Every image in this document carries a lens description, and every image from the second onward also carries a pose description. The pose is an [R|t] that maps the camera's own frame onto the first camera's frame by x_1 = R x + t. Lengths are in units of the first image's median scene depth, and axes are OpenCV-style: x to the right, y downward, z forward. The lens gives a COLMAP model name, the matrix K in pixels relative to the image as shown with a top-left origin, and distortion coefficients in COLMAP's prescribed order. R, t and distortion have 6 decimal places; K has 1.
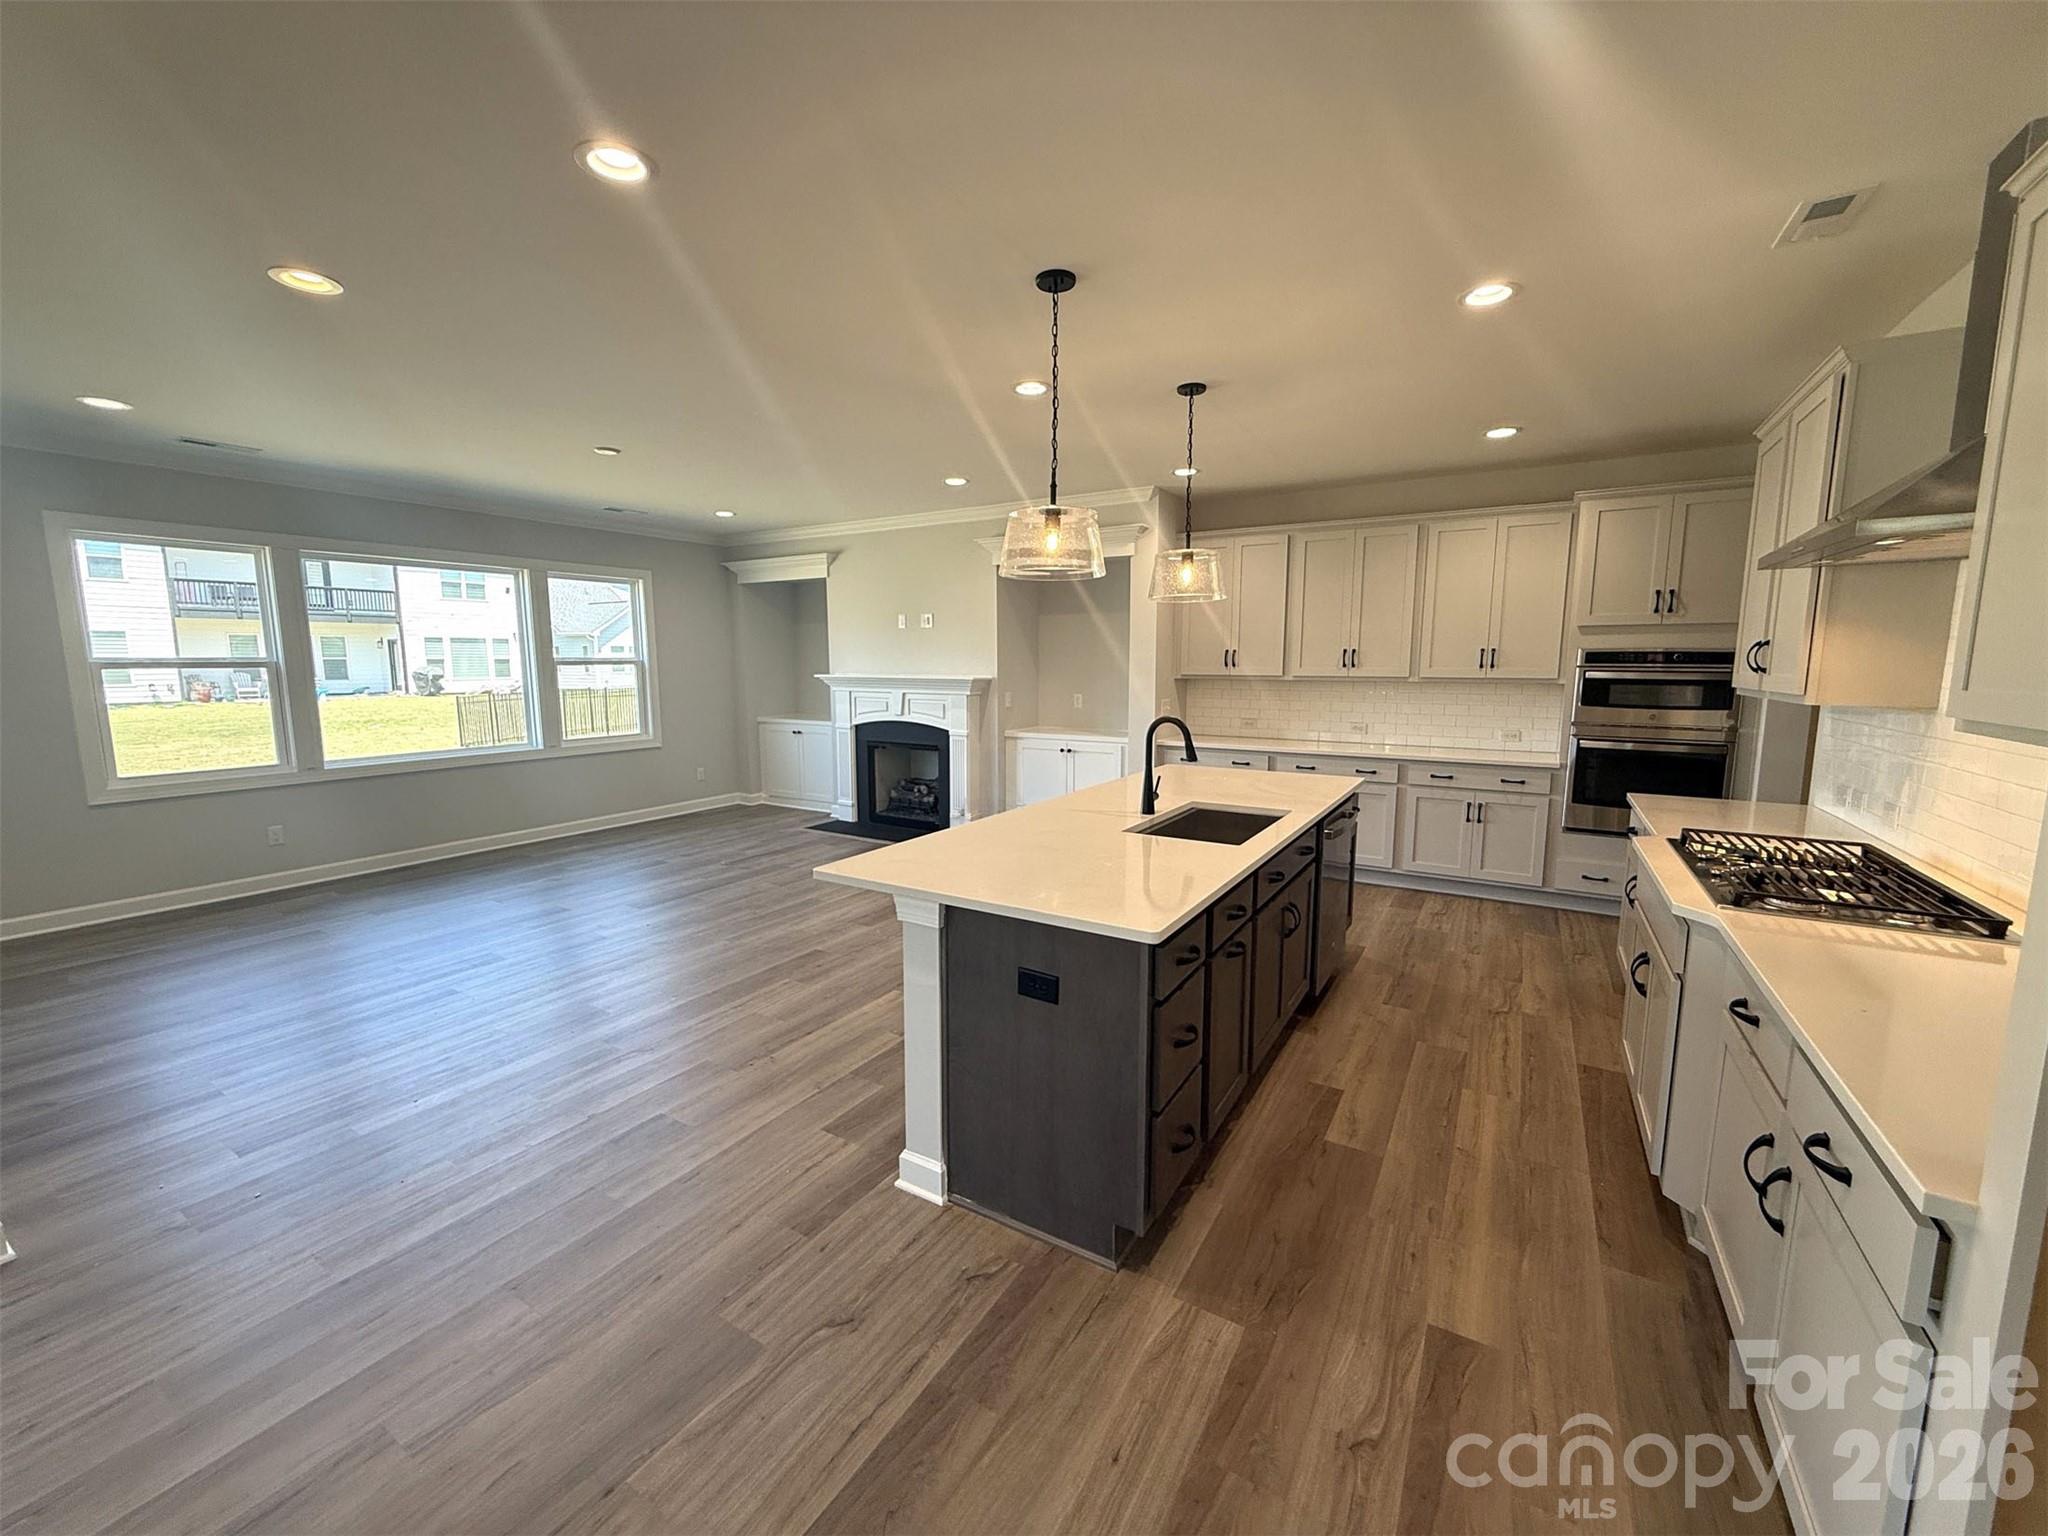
lens RADIAL K [[815.9, 0, 1015.8], [0, 815.9, 764.7], [0, 0, 1]] dist [0.000763, 0.000018]
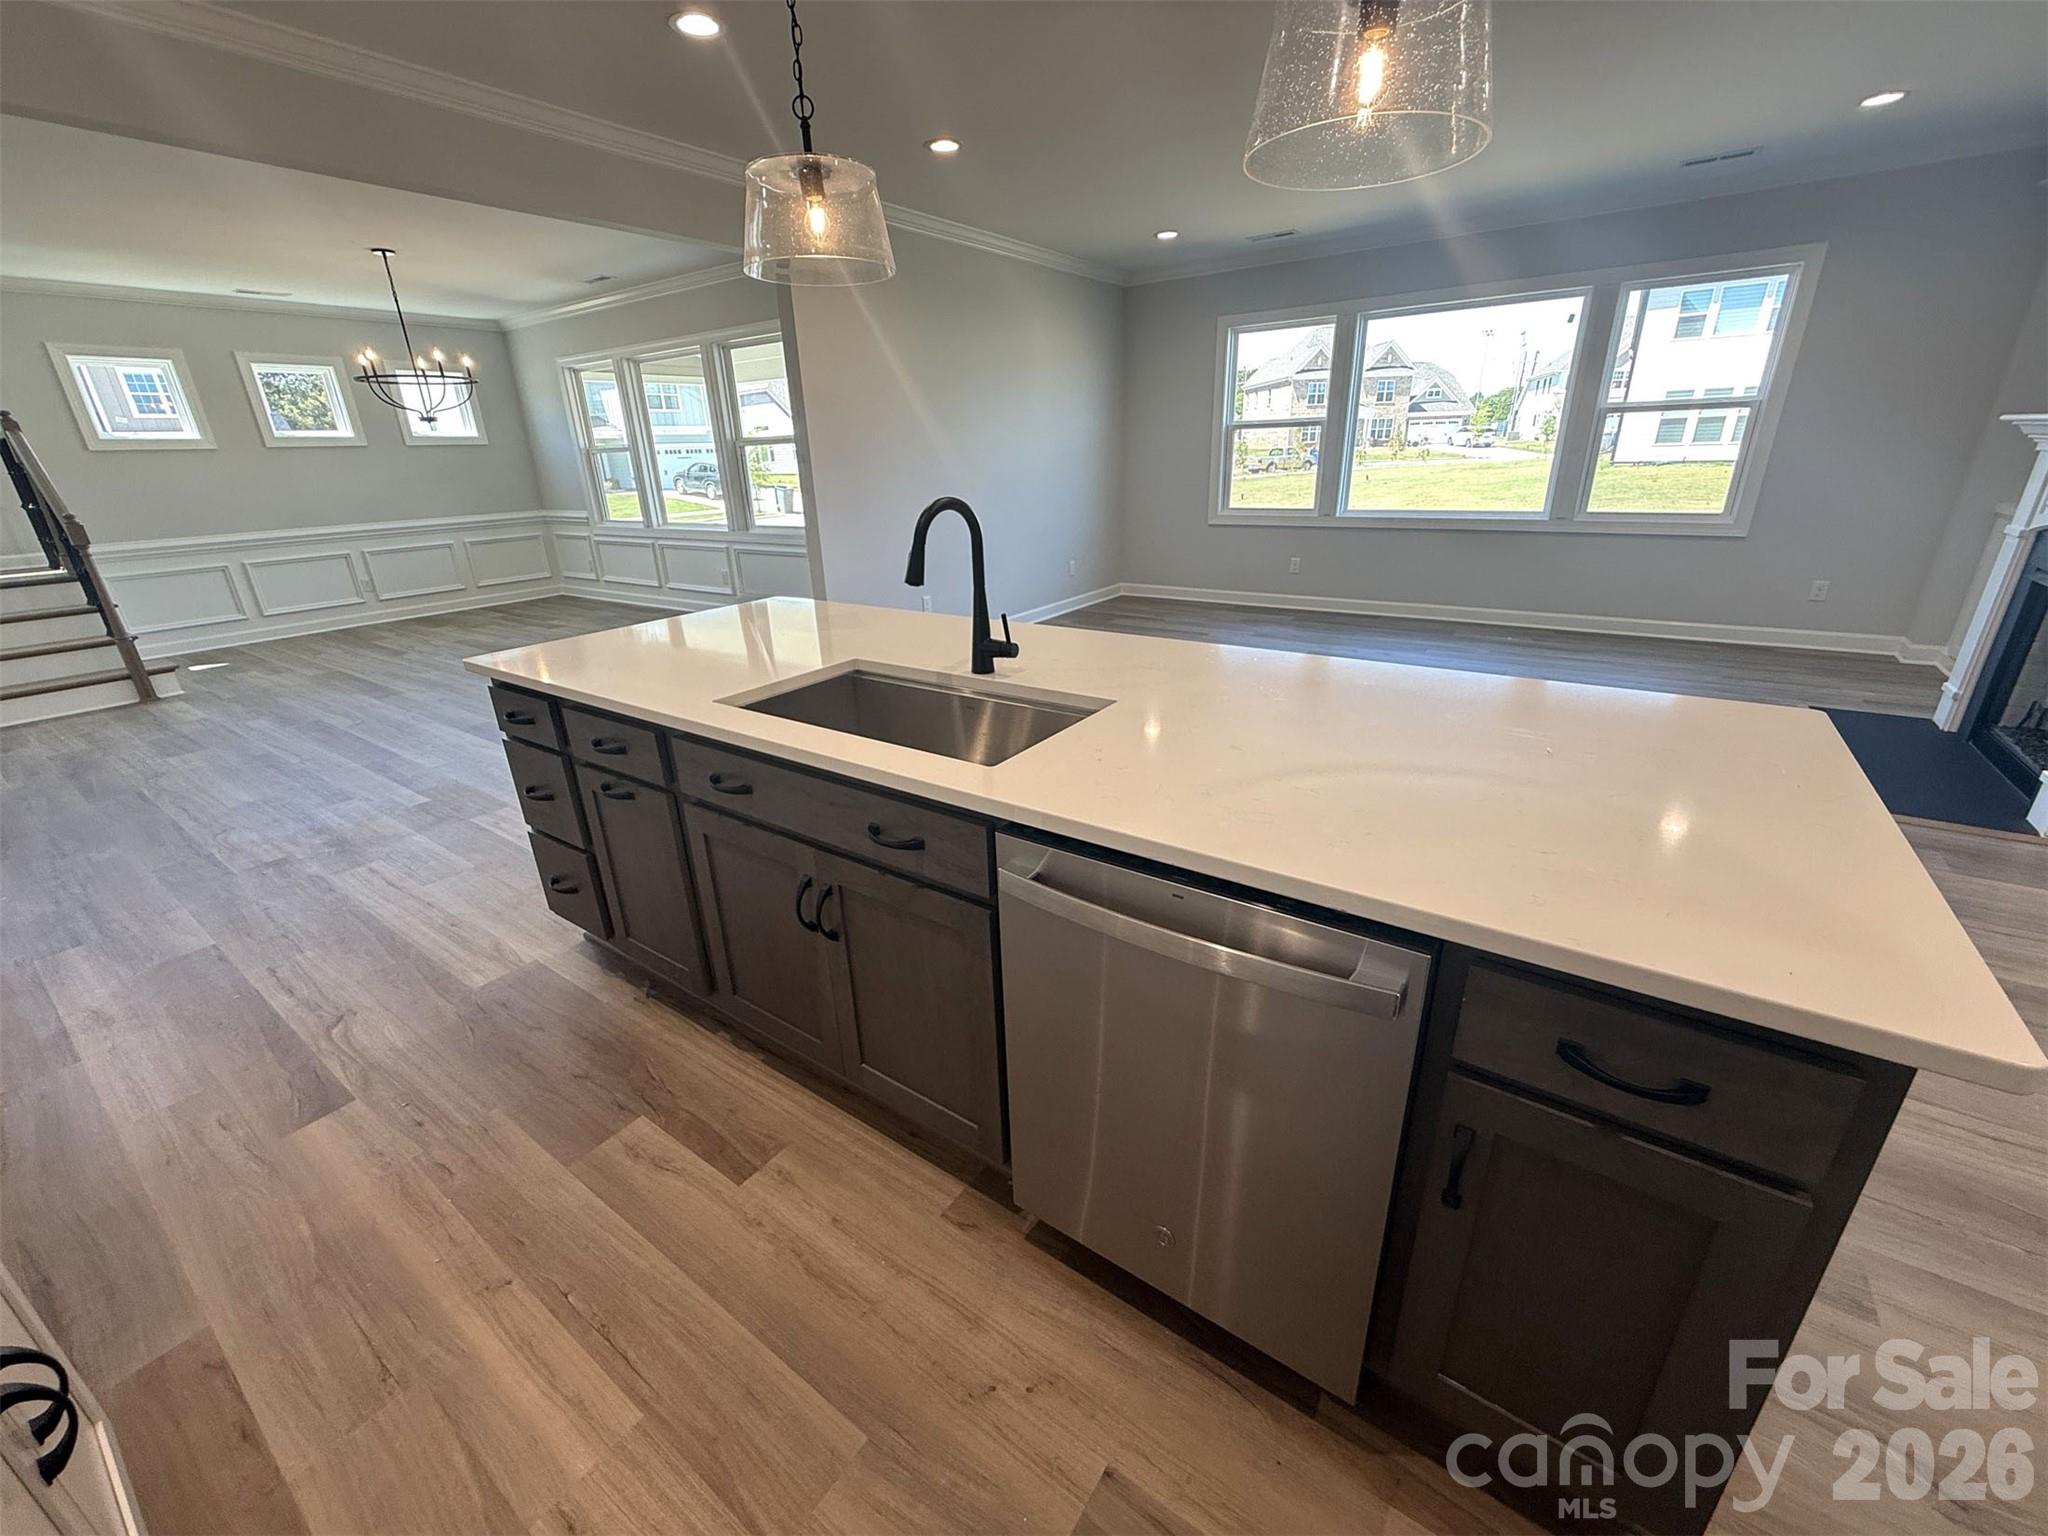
lens RADIAL K [[815.9, 0, 1015.8], [0, 815.9, 764.7], [0, 0, 1]] dist [0.000763, 0.000018]
pose [[-0.061334, 0.365703, -0.928709, 0.431741], [-0.095235, 0.924071, 0.370166, -0.057685], [0.993563, 0.111149, -0.021850, 0.619481]]
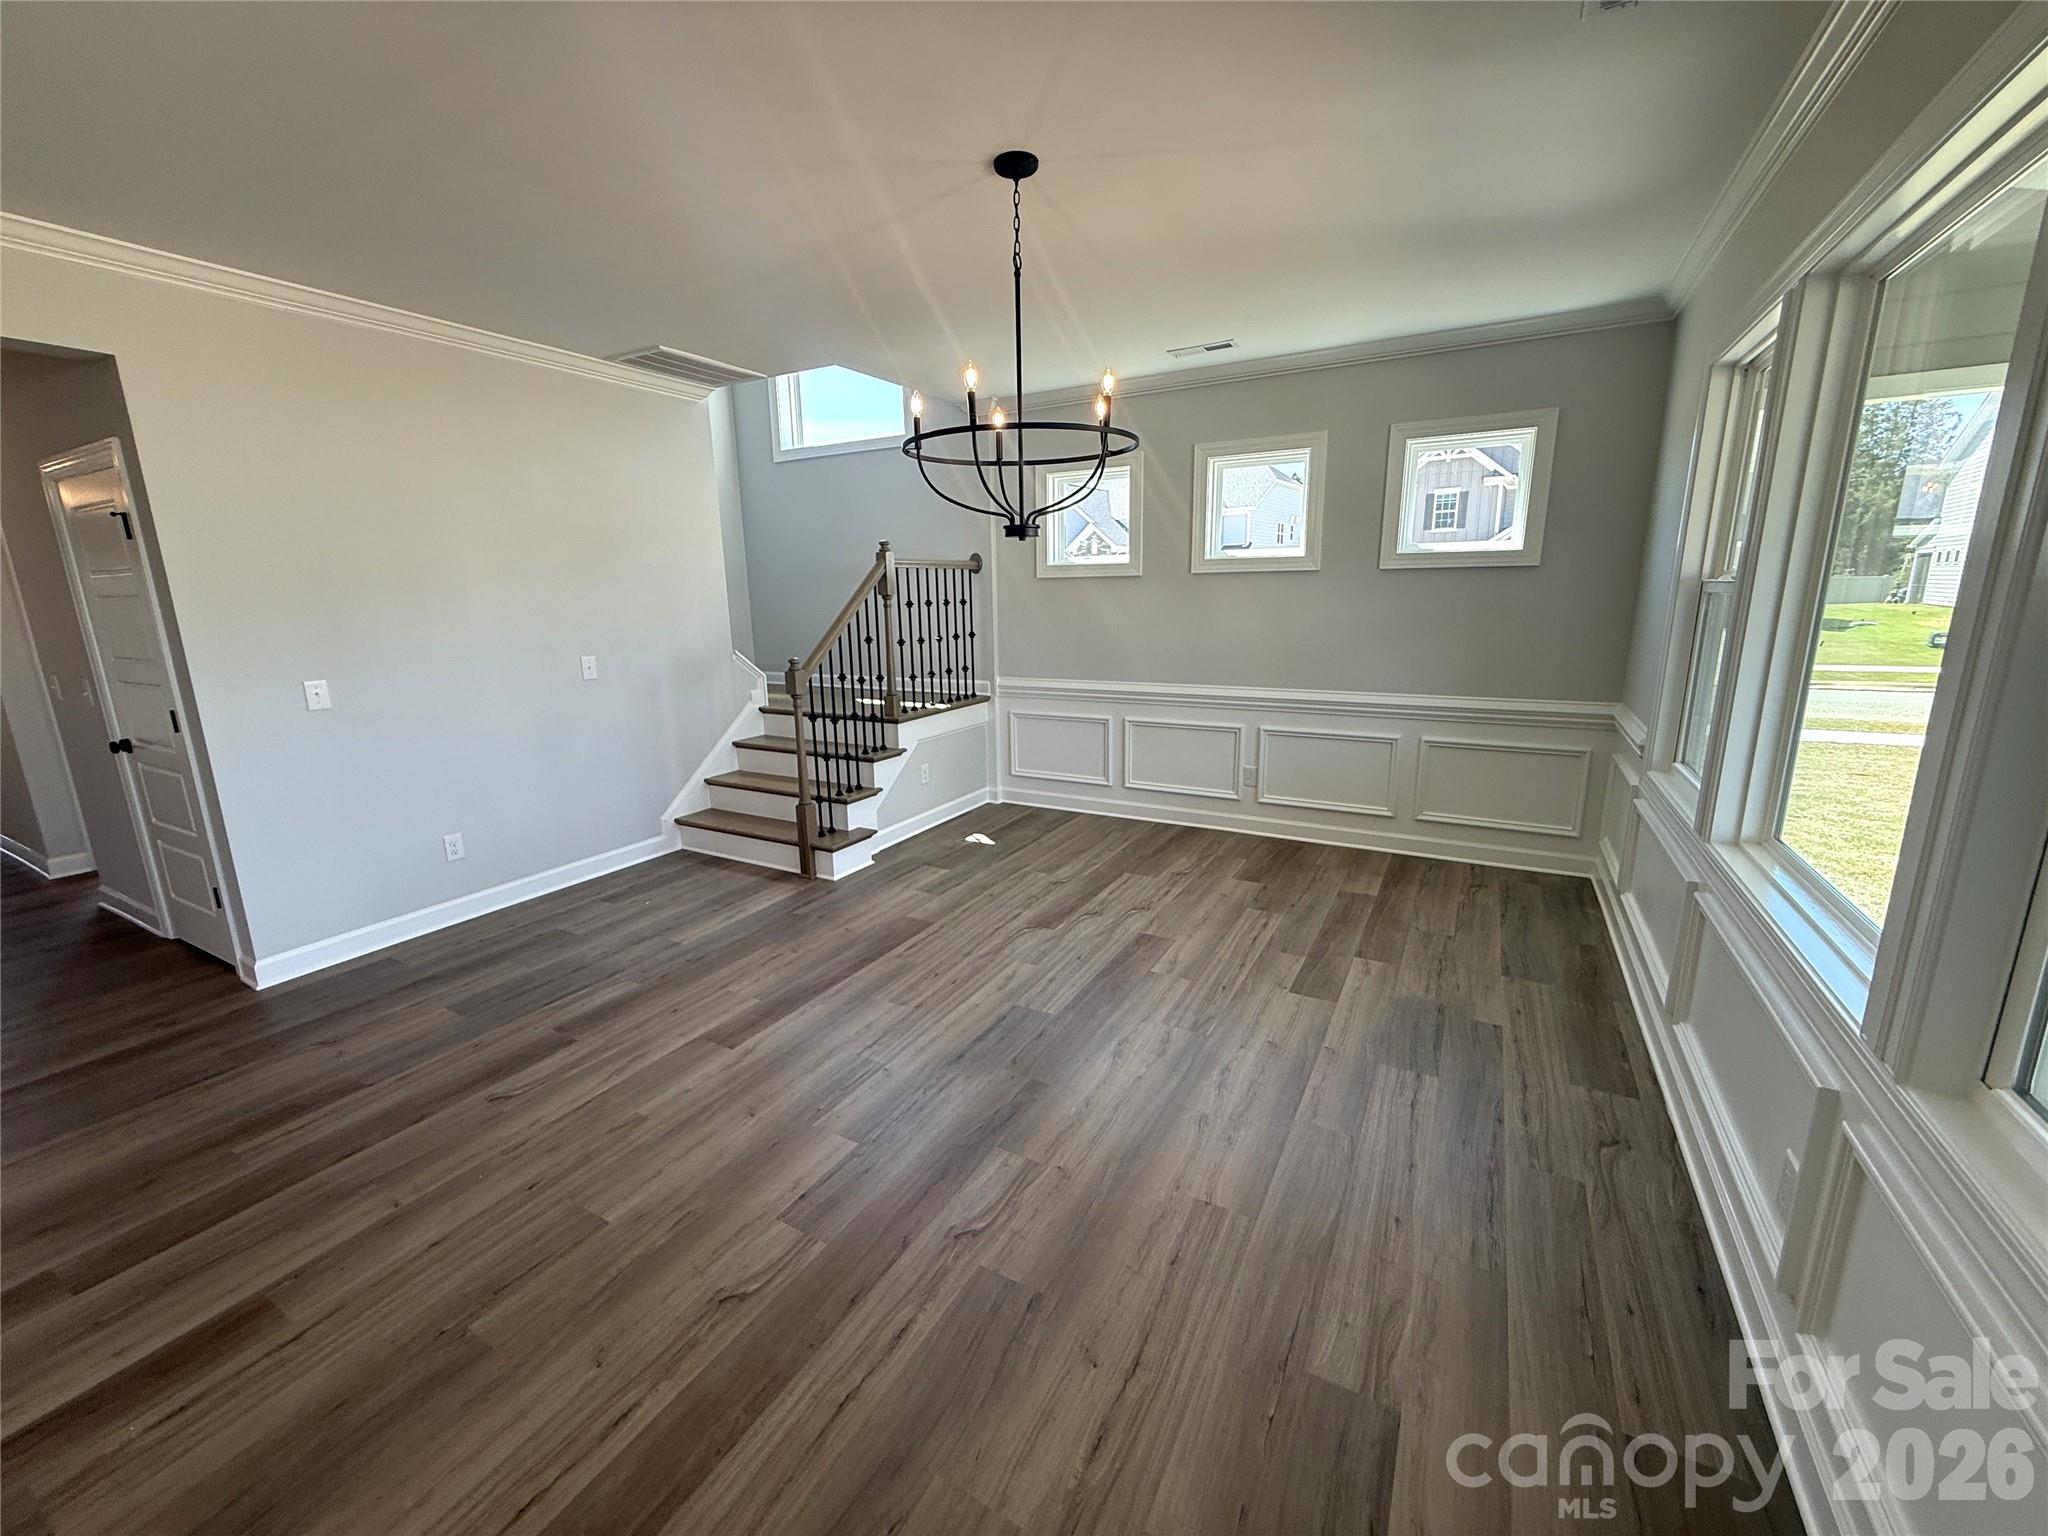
lens RADIAL K [[815.3, 0, 1016.4], [0, 815.3, 766.0], [0, 0, 1]] dist [-0.000087, 0.000189]
pose [[-0.999165, 0.028075, -0.029673, -0.647885], [0.016415, 0.941109, 0.337703, -0.038871], [0.037407, 0.336934, -0.940785, 0.280784]]
